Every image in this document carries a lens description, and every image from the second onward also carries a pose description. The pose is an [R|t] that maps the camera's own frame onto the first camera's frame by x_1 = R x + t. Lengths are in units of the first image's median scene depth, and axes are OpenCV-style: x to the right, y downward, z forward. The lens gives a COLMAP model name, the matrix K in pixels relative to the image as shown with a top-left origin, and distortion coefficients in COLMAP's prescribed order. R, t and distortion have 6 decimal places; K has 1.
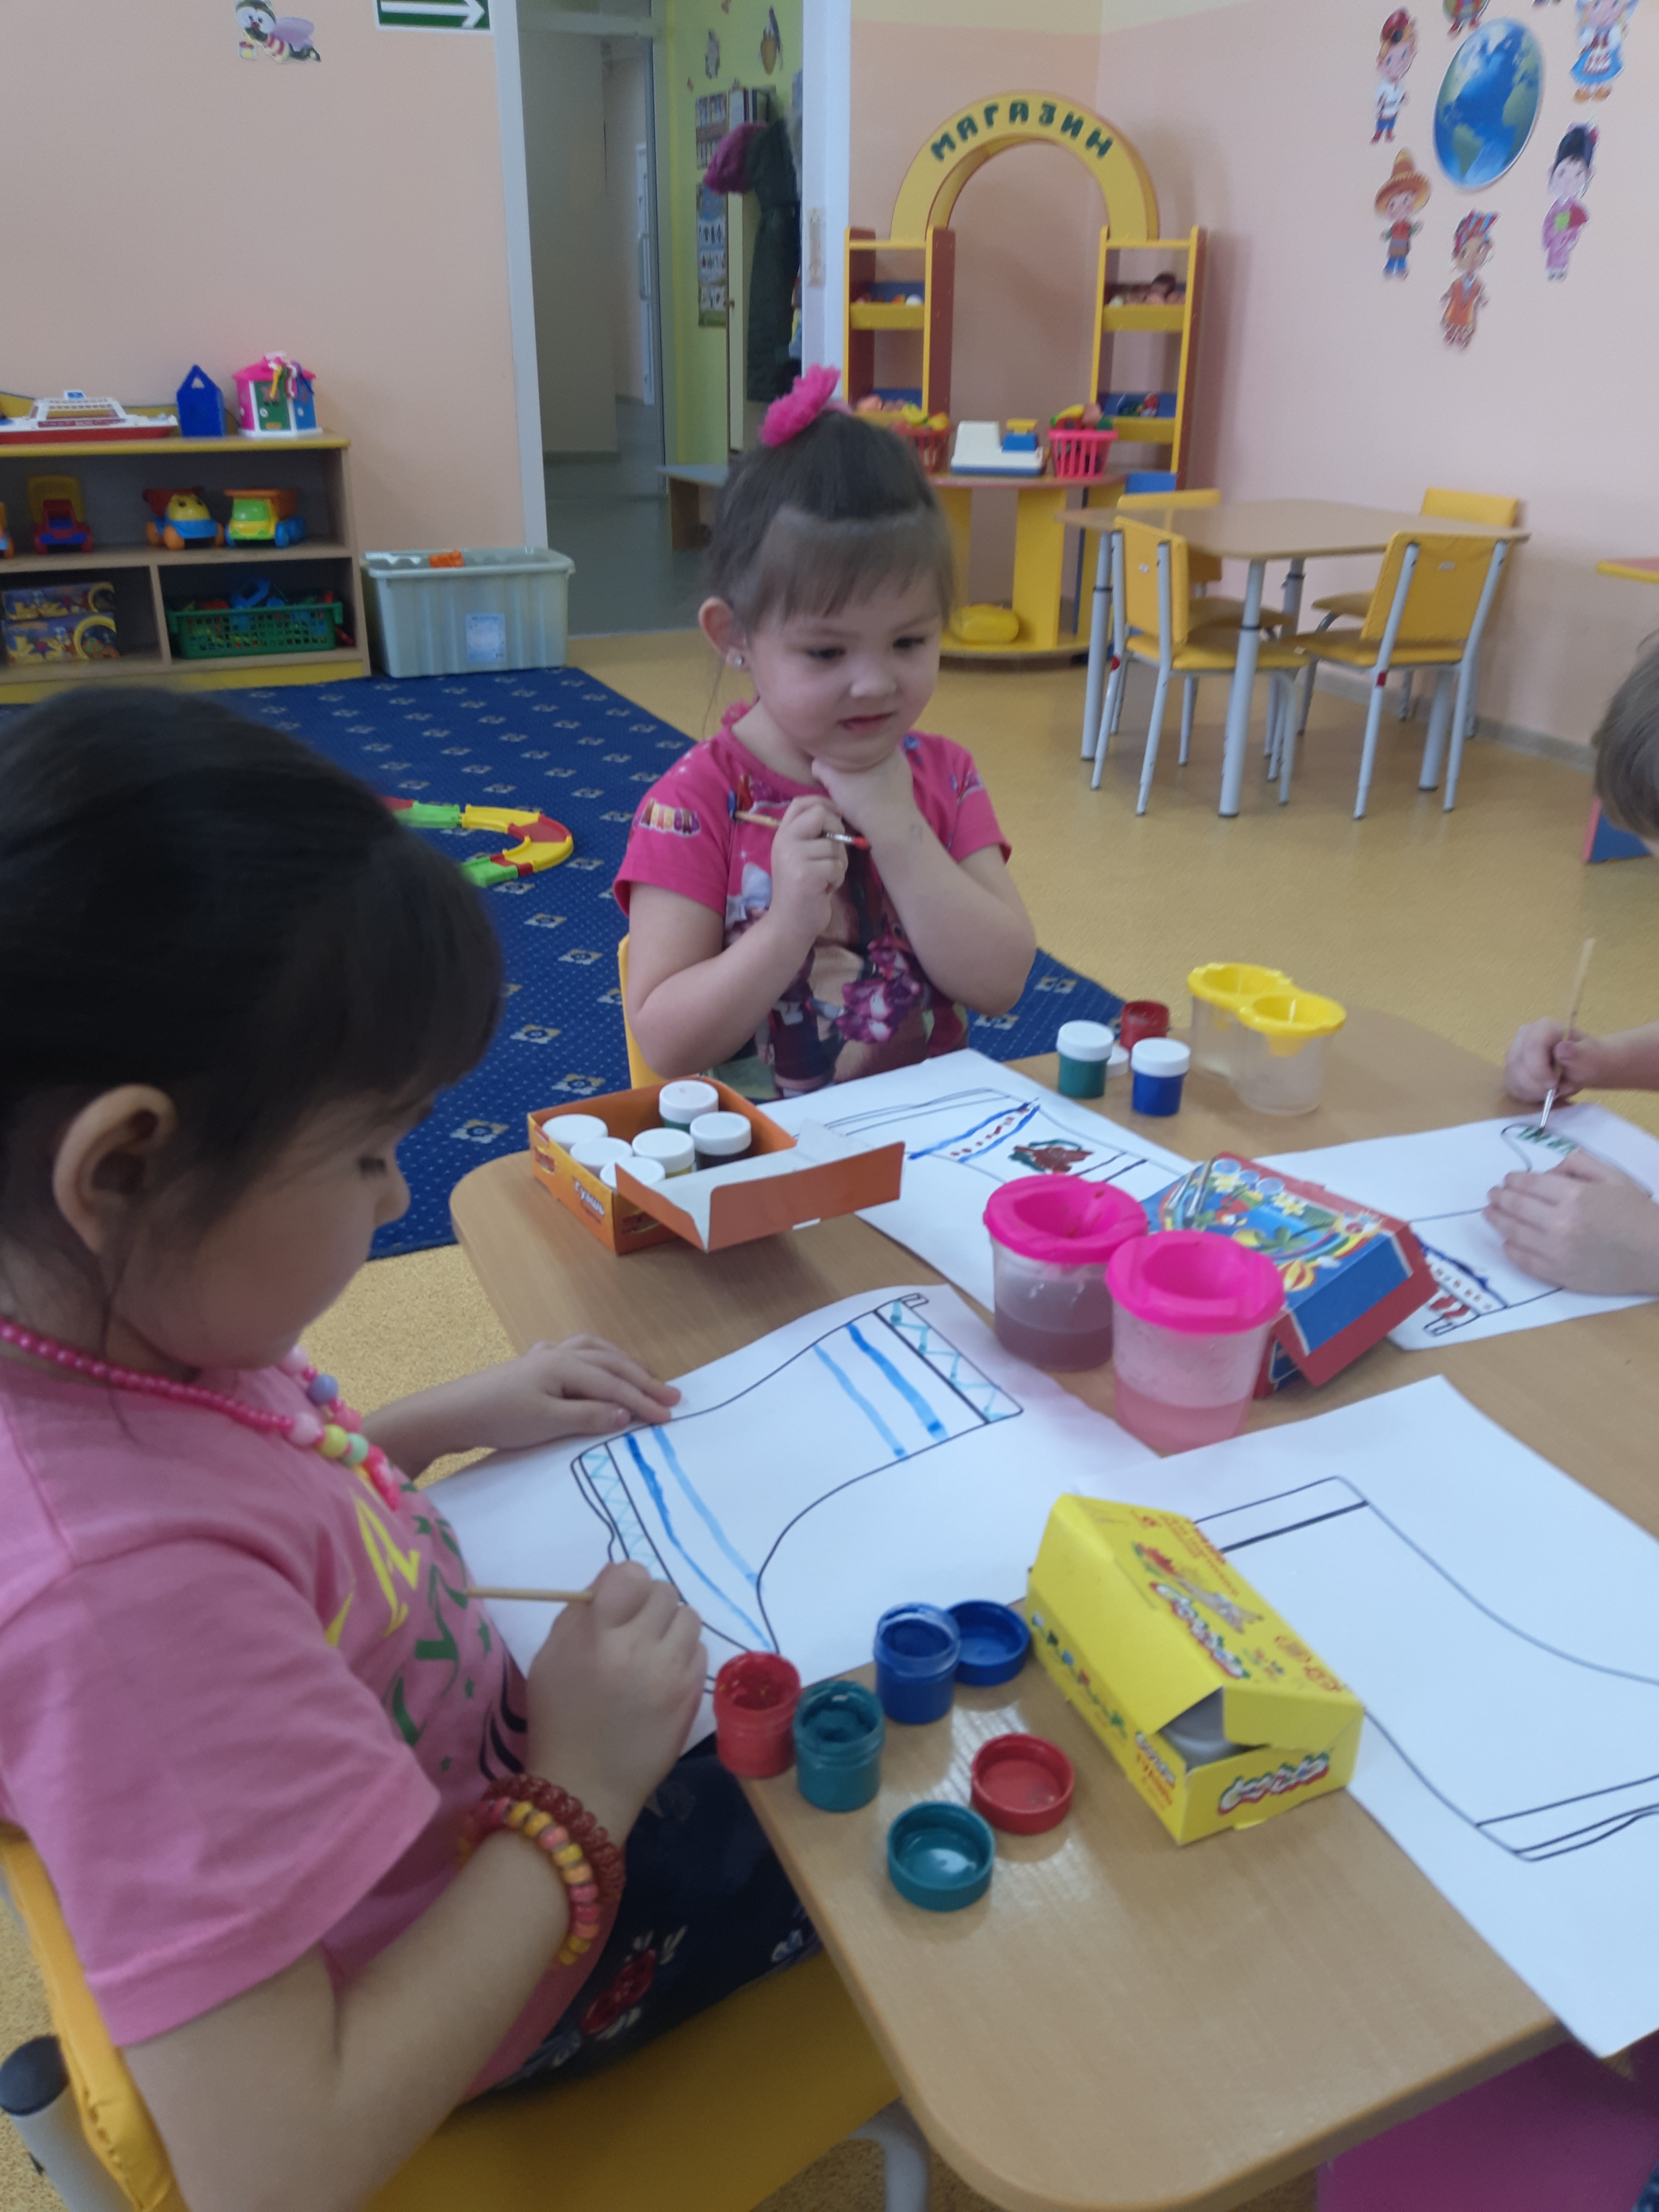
lens RADIAL K [[1709.4, 0, 829.5], [0, 1709.4, 1106.0], [0, 0, 1]] dist [-0.040646, 0.034868]
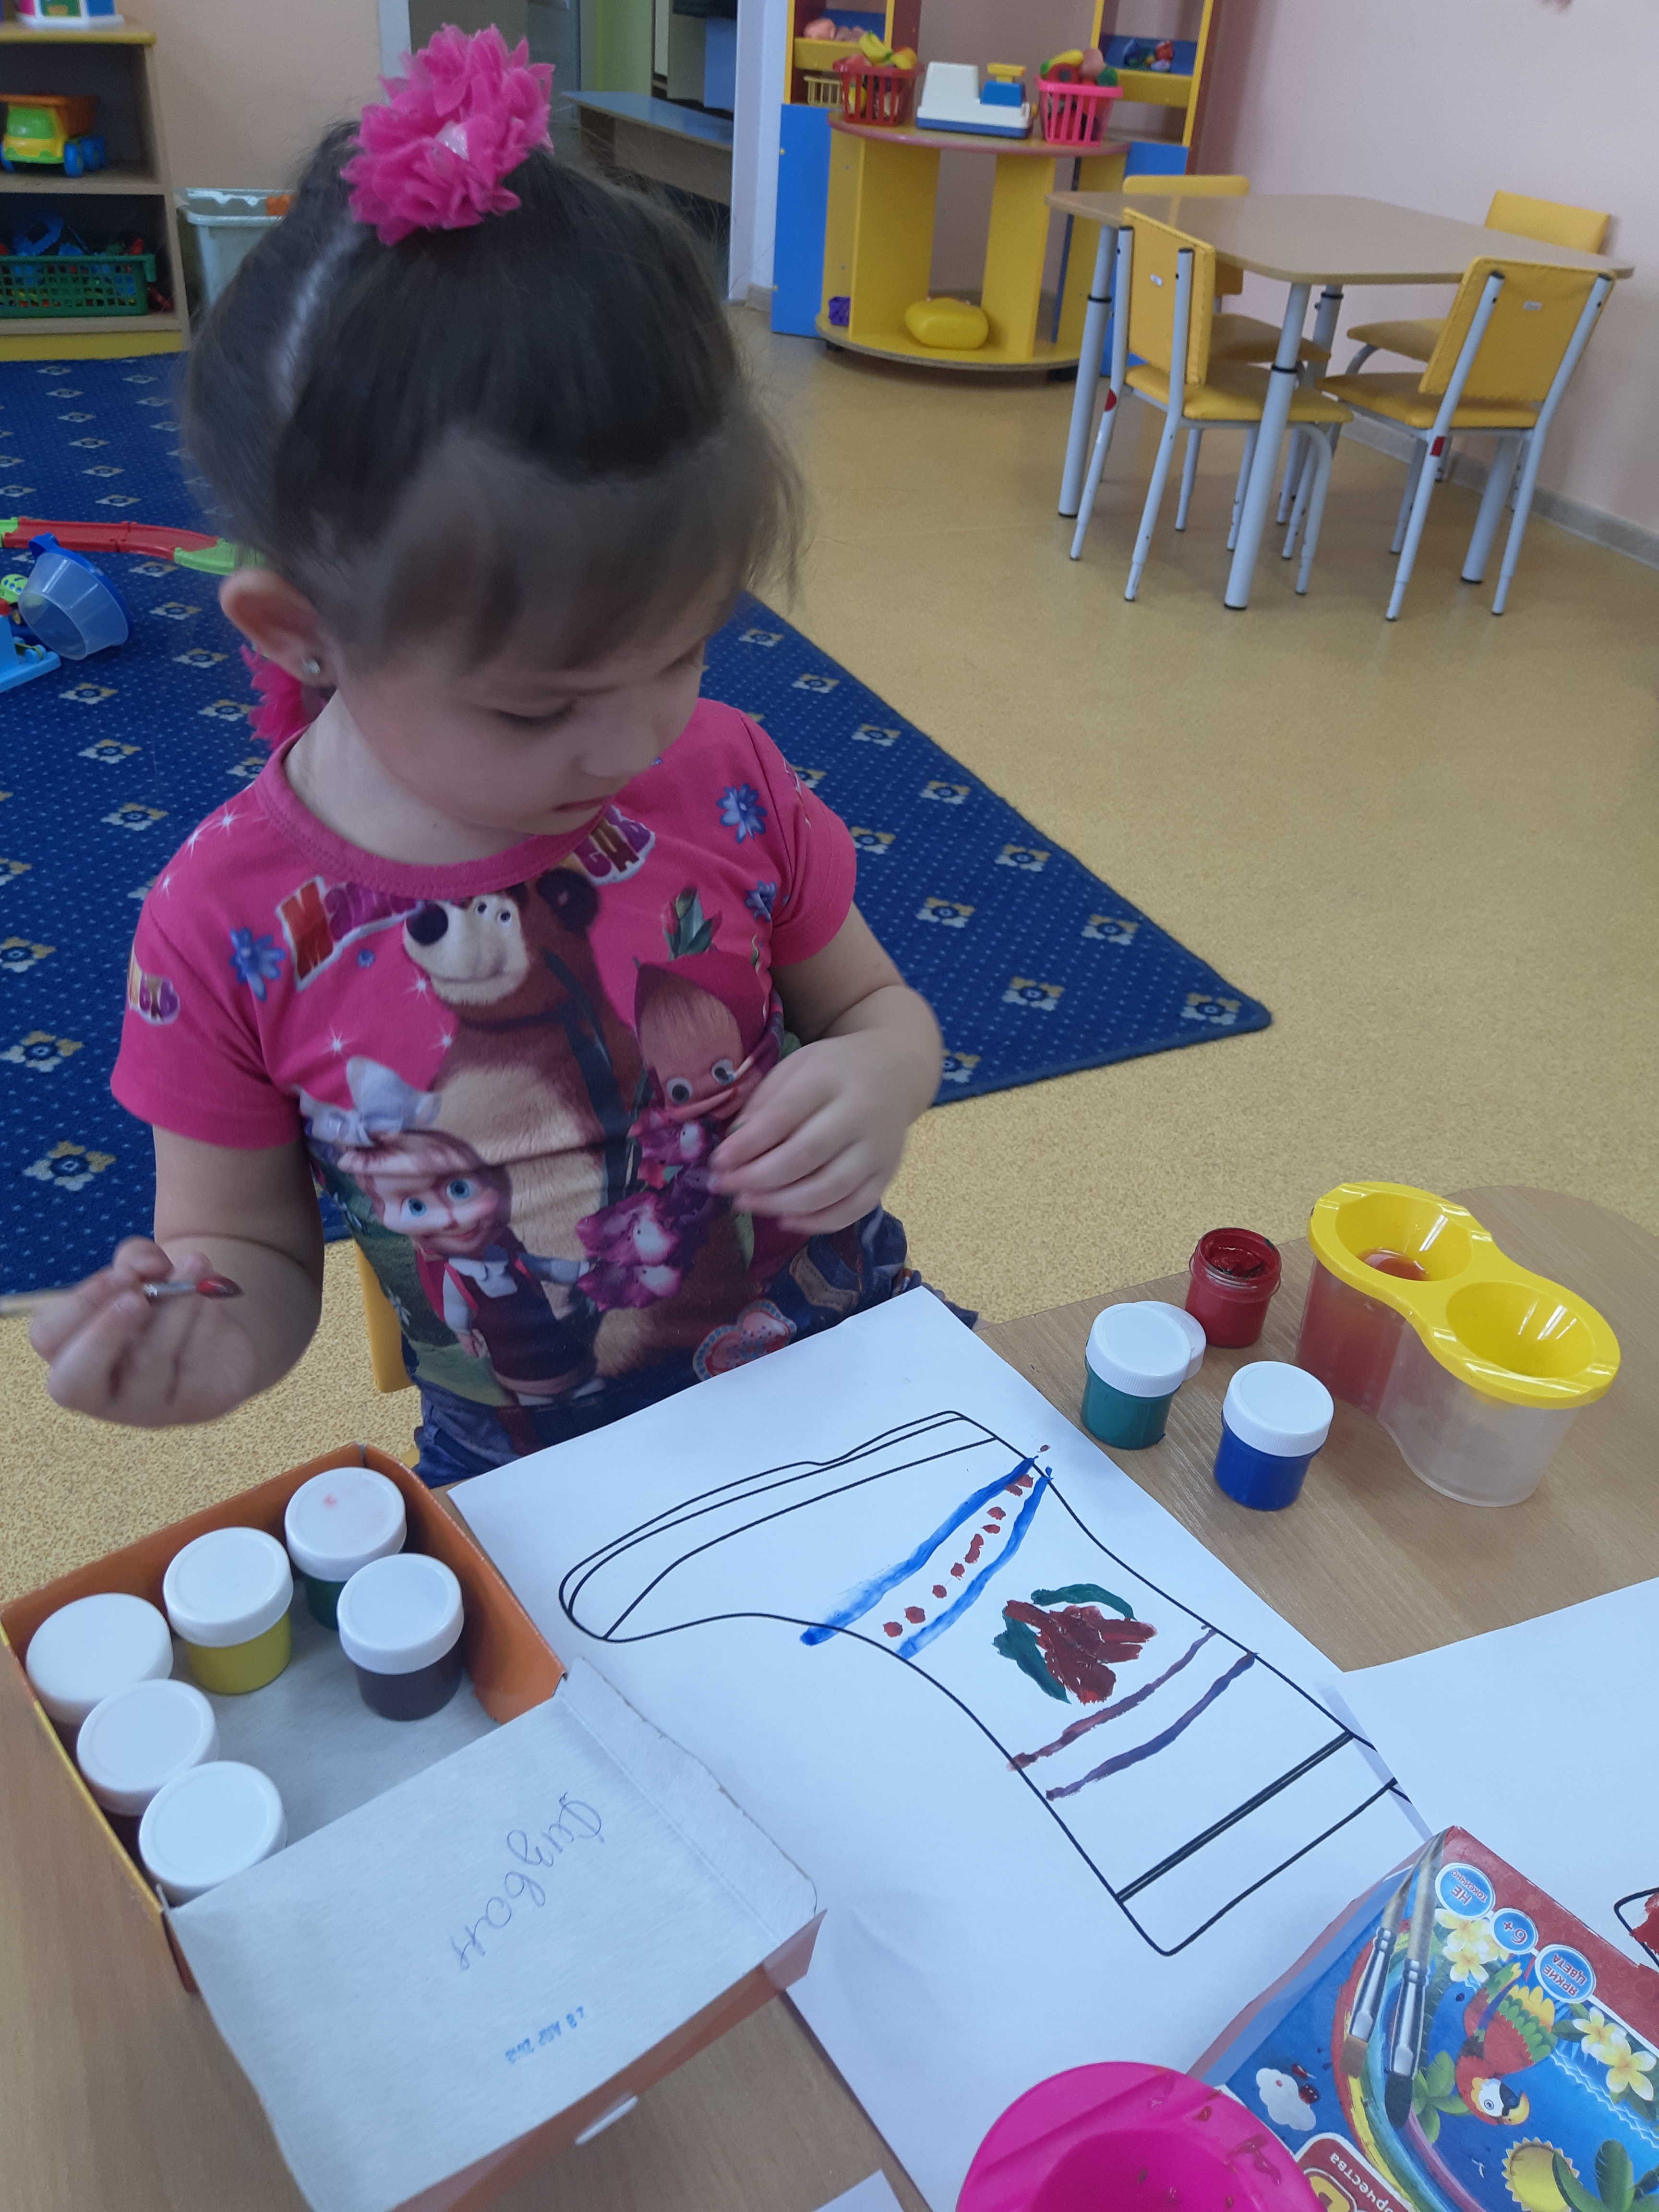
lens RADIAL K [[1734.7, 0, 829.5], [0, 1734.7, 1106.0], [0, 0, 1]] dist [-0.133794, 0.121986]
pose [[0.997907, 0.037147, 0.052936, 0.005473], [-0.046119, 0.982610, 0.179862, -0.059276], [-0.045334, -0.181927, 0.982267, 0.137519]]
